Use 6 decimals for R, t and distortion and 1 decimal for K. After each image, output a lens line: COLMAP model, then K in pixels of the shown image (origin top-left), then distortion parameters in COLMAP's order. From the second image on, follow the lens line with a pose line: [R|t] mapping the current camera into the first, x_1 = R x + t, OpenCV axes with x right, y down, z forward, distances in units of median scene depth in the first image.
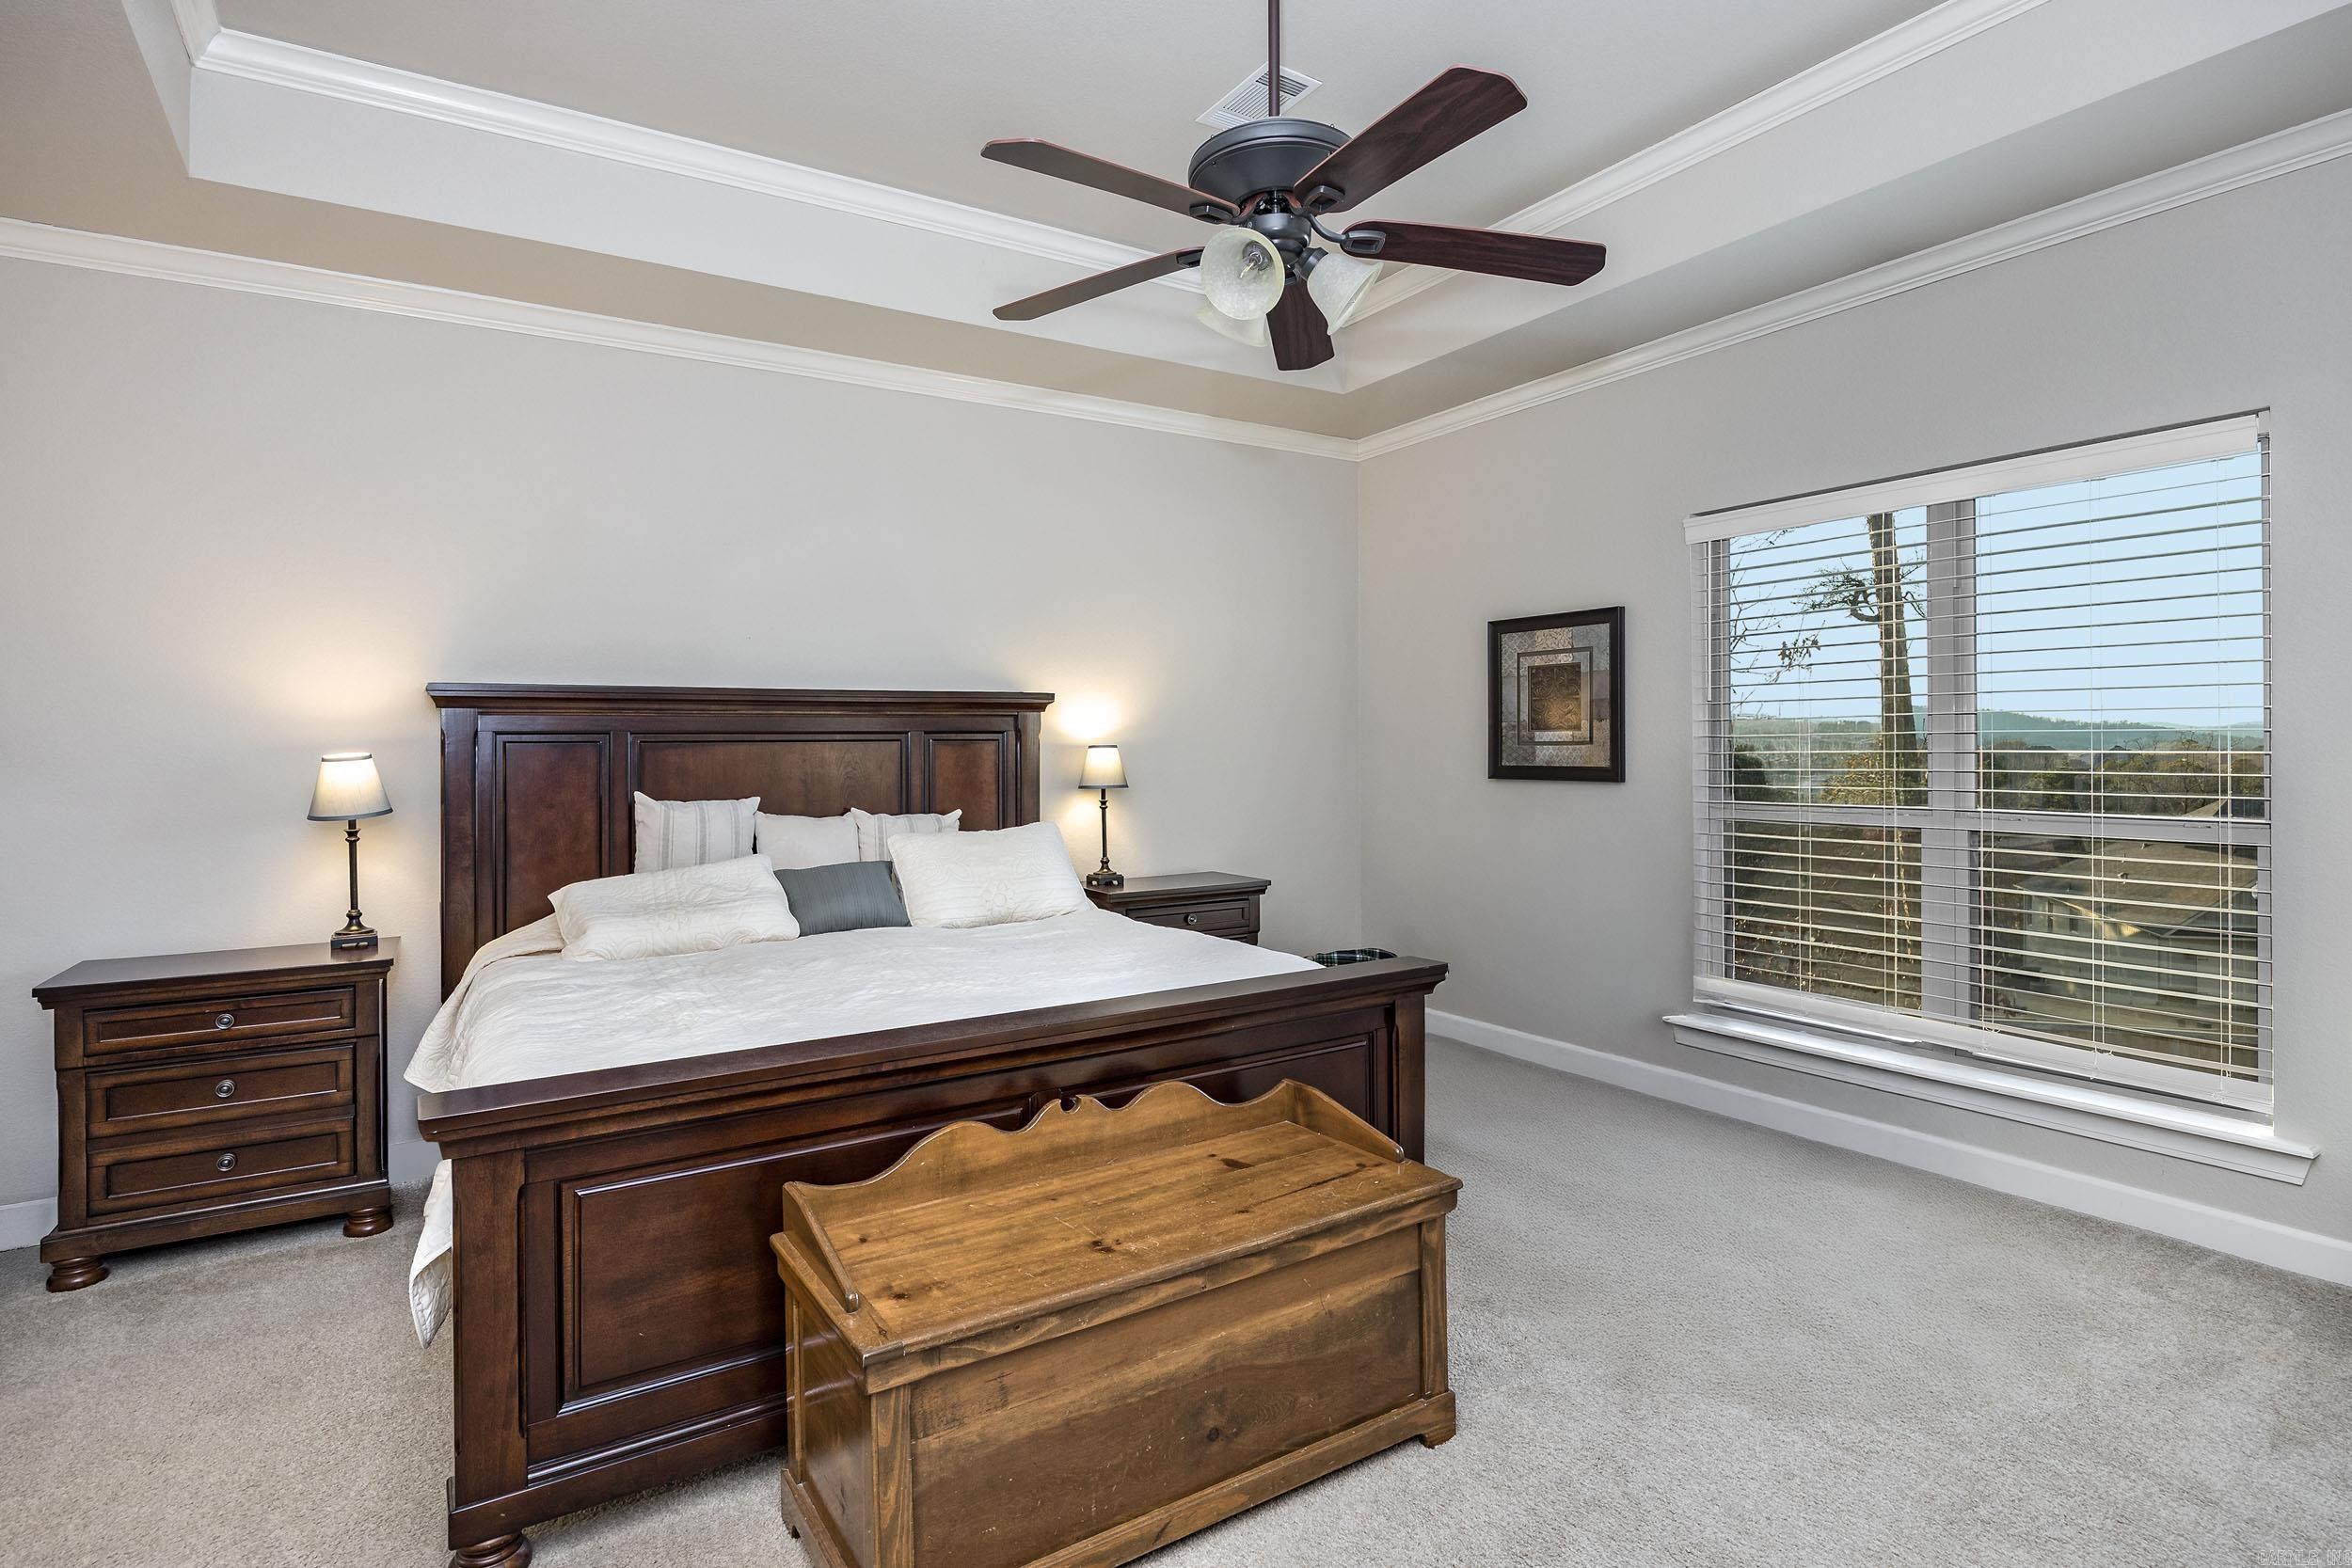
lens RADIAL K [[1183.8, 0, 1173.9], [0, 1183.8, 764.8], [0, 0, 1]] dist [-0.001850, -0.000040]
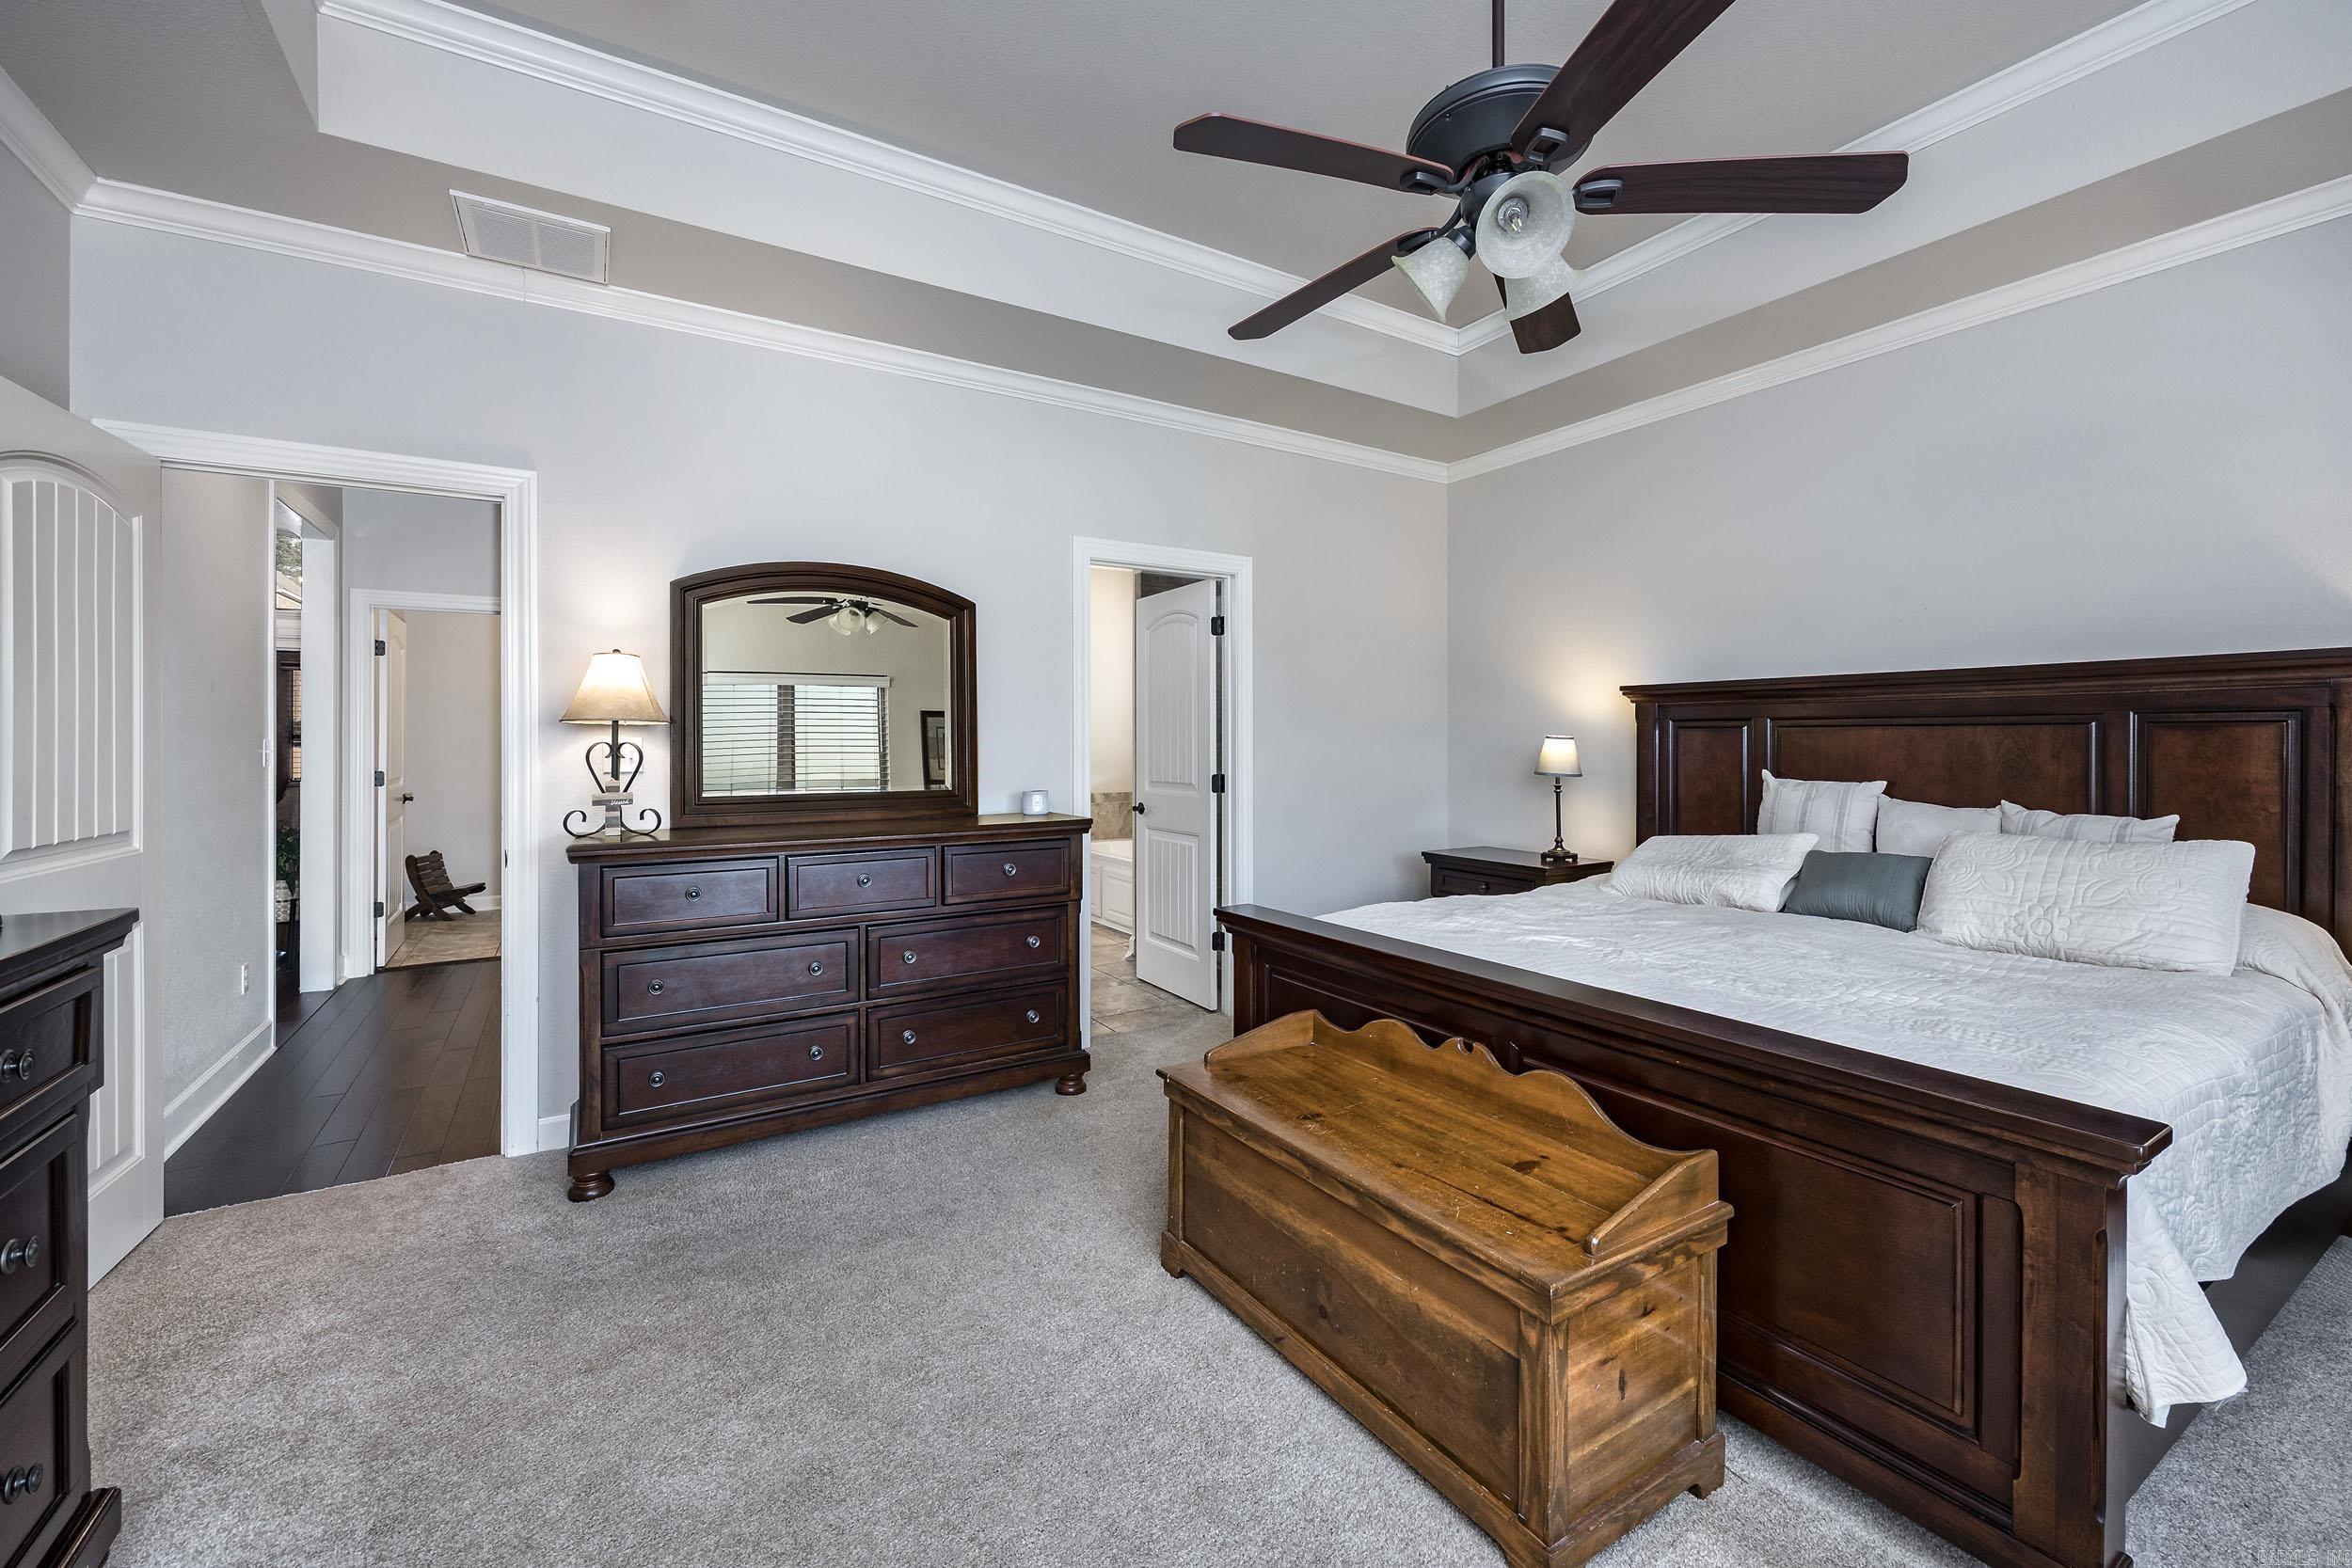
lens RADIAL K [[972.2, 0, 1180.8], [0, 972.2, 741.1], [0, 0, 1]] dist [-0.000930, -0.000016]
pose [[-0.021655, 0.008620, -0.999728, 0.868055], [-0.008941, 0.999921, 0.008816, -0.015419], [0.999726, 0.009130, -0.021576, 0.746766]]
